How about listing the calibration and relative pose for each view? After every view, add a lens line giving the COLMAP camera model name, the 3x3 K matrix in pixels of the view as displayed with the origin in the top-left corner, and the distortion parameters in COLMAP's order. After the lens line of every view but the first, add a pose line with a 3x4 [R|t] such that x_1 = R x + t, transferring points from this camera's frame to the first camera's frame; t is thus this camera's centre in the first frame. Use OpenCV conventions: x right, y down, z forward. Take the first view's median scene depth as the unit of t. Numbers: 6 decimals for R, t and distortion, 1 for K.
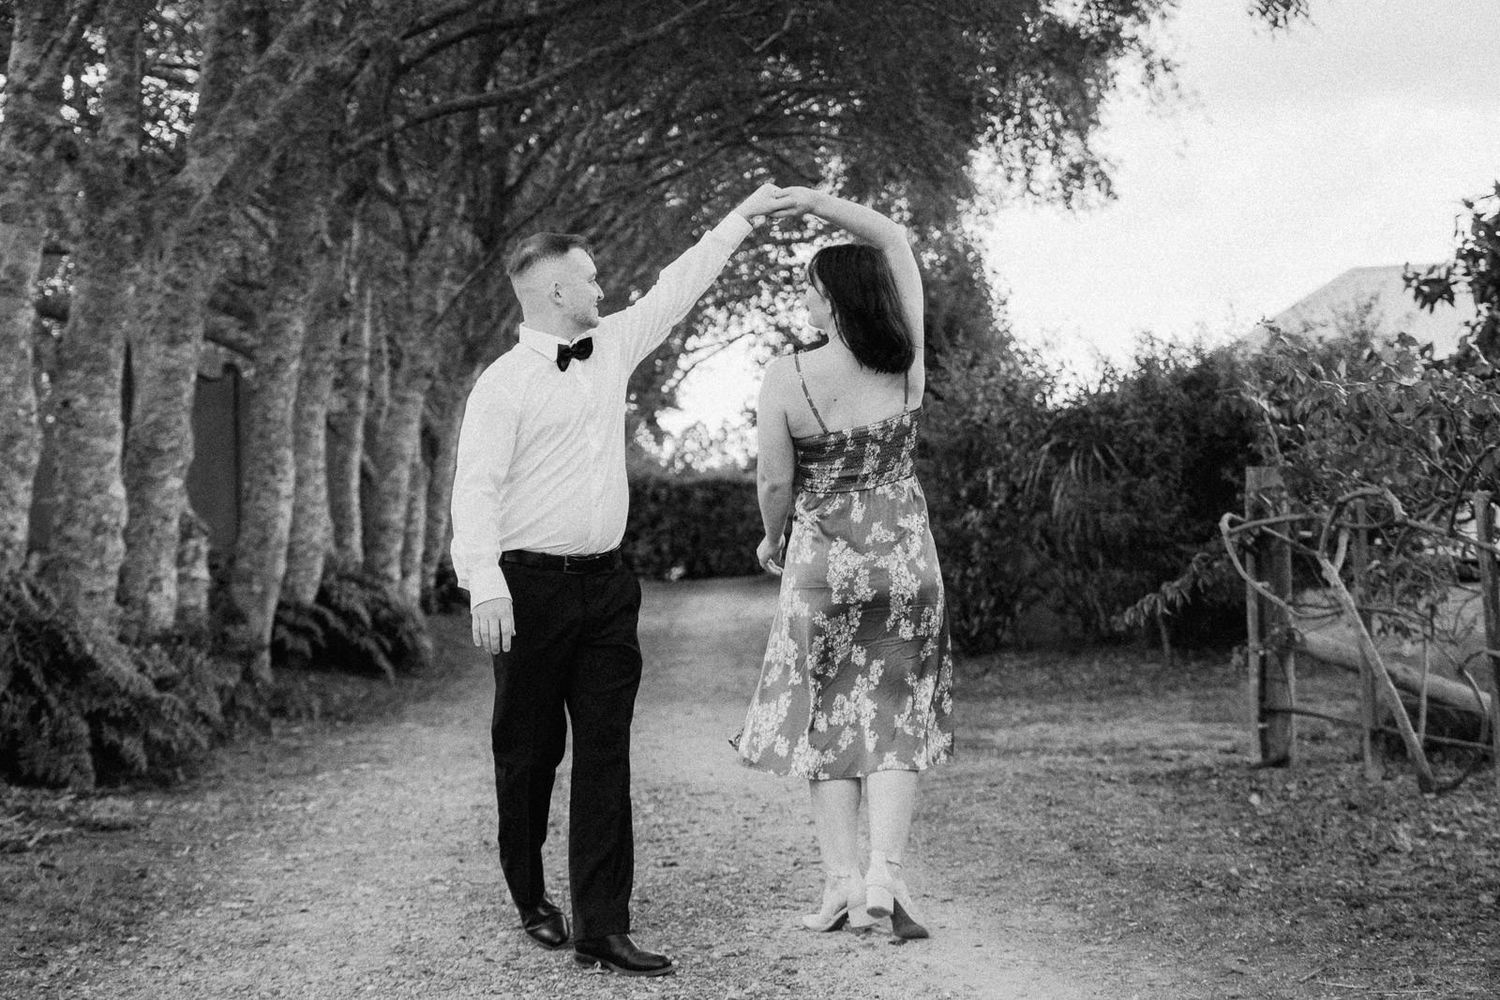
lens RADIAL K [[2211.6, 0, 745.6], [0, 2211.6, 495.2], [0, 0, 1]] dist [-0.029552, 0.000000]
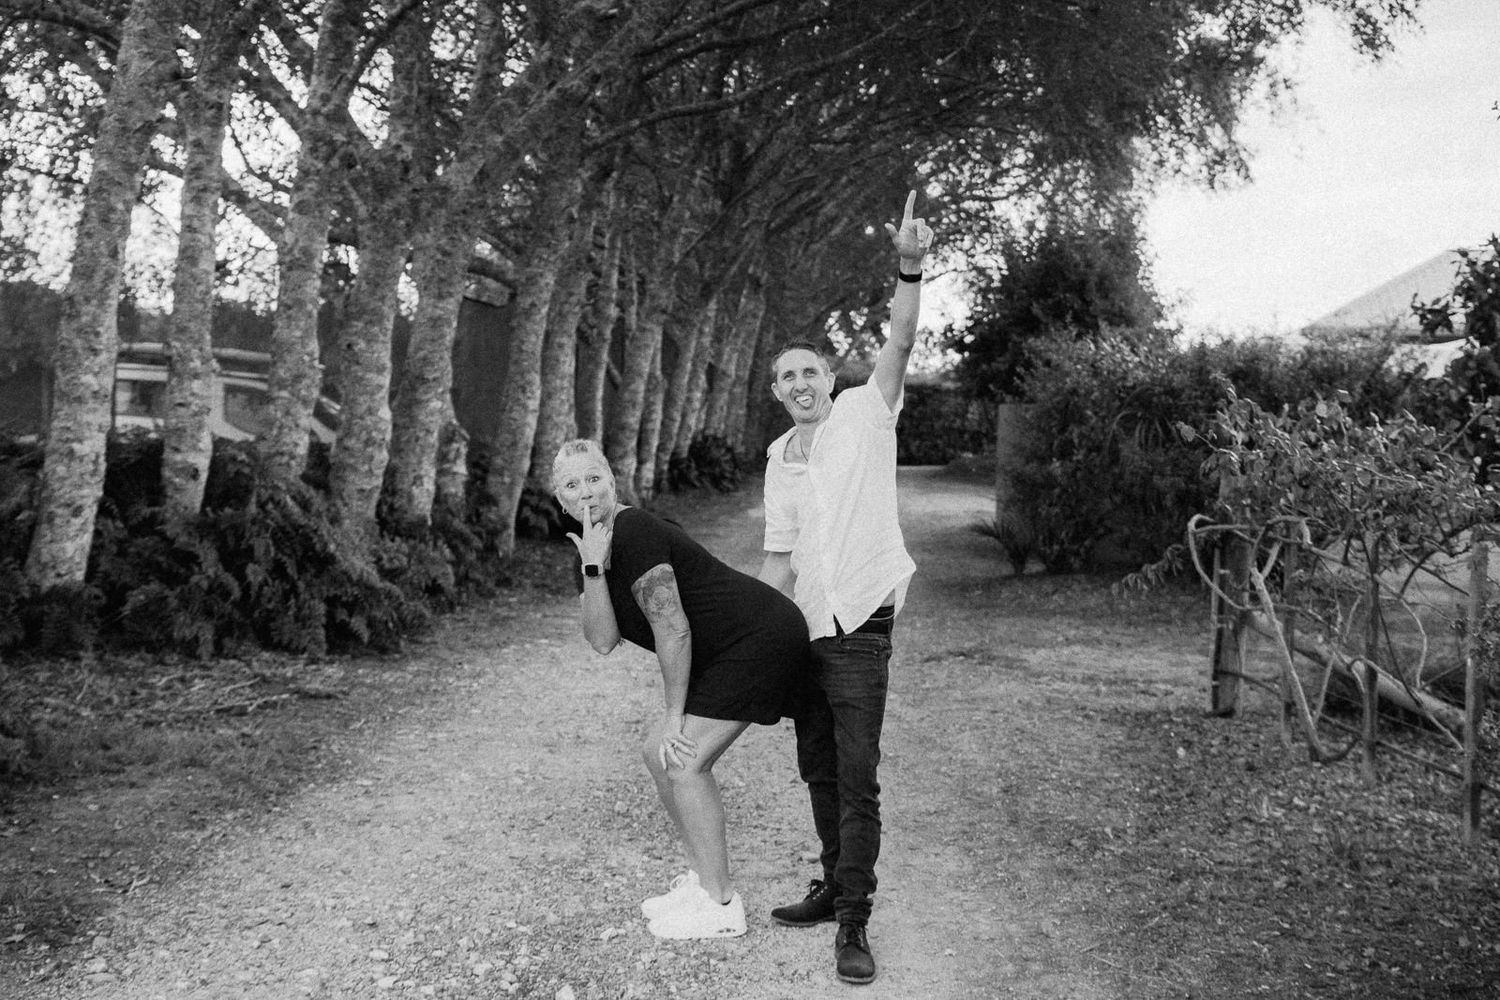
lens RADIAL K [[1748.9, 0, 704.4], [0, 1748.9, 522.2], [0, 0, 1]] dist [-0.025661, 0.000000]
pose [[0.987775, 0.072315, -0.138100, 0.054300], [-0.060996, 0.994554, 0.084510, -0.037534], [0.143460, -0.075053, 0.986806, -0.012597]]
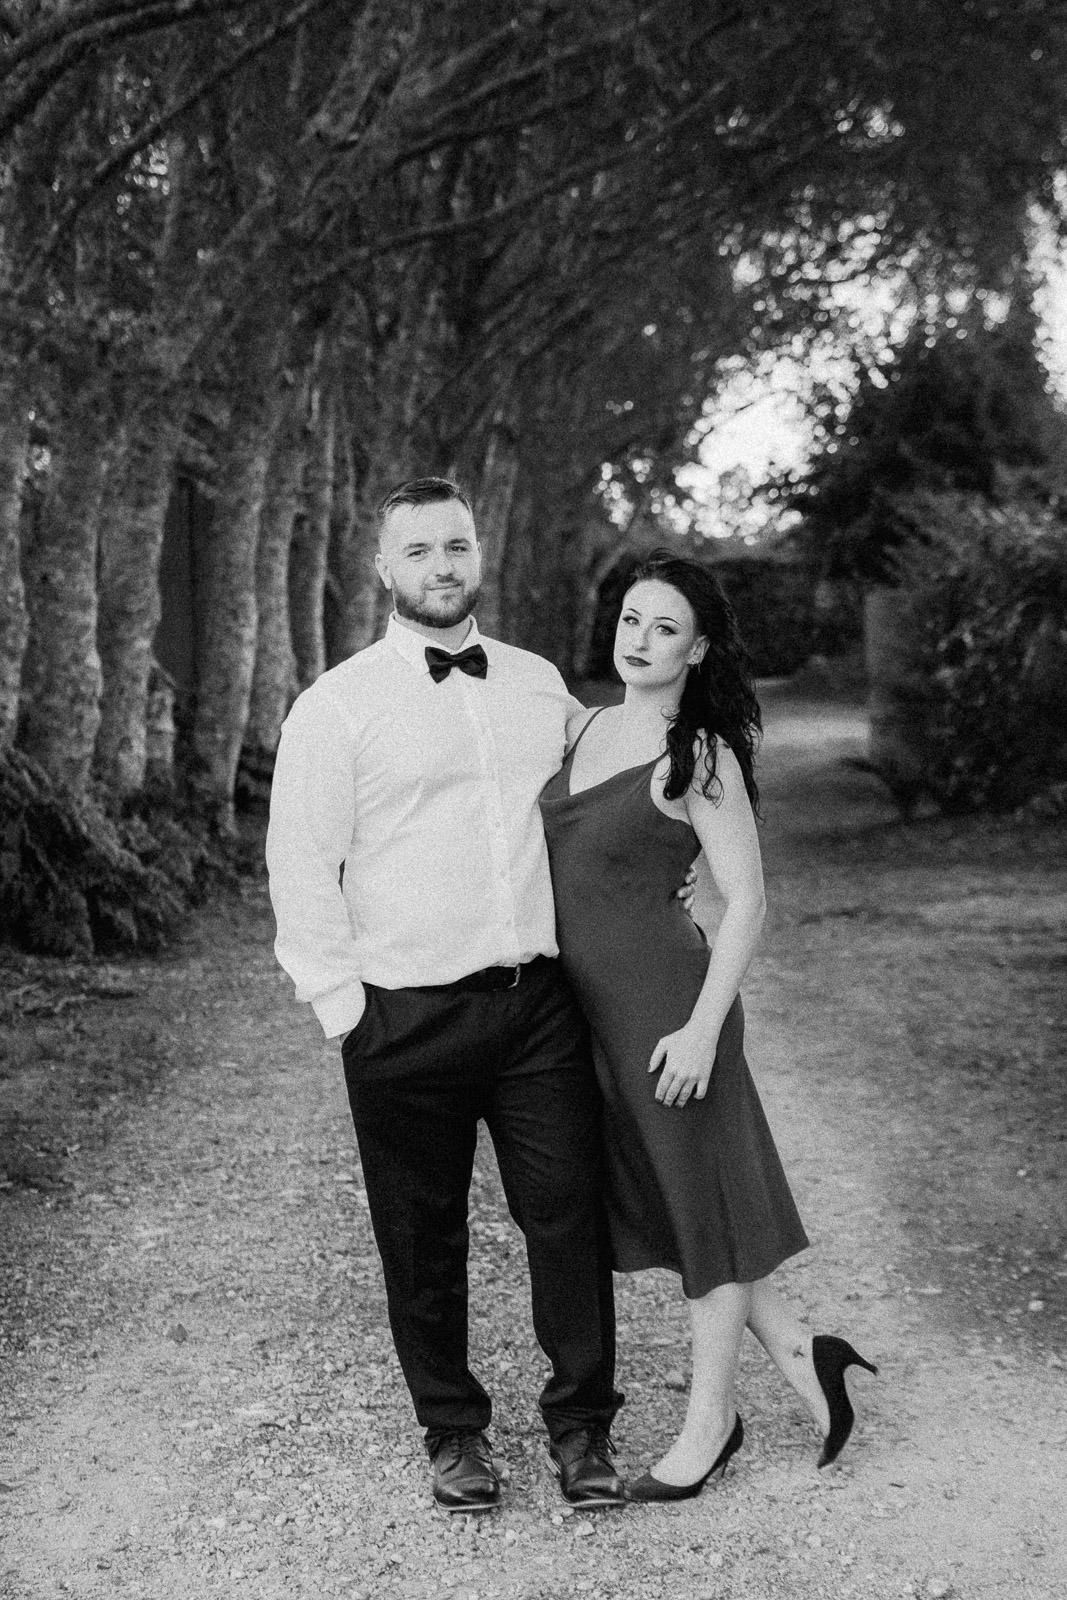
lens RADIAL K [[2711.9, 0, 531.8], [0, 2711.9, 797.6], [0, 0, 1]] dist [-0.101763, 0.000000]
pose [[0.995385, 0.009875, -0.095458, 0.043110], [-0.001387, 0.996068, 0.088582, -0.051029], [0.095957, -0.088041, 0.991484, -0.248411]]
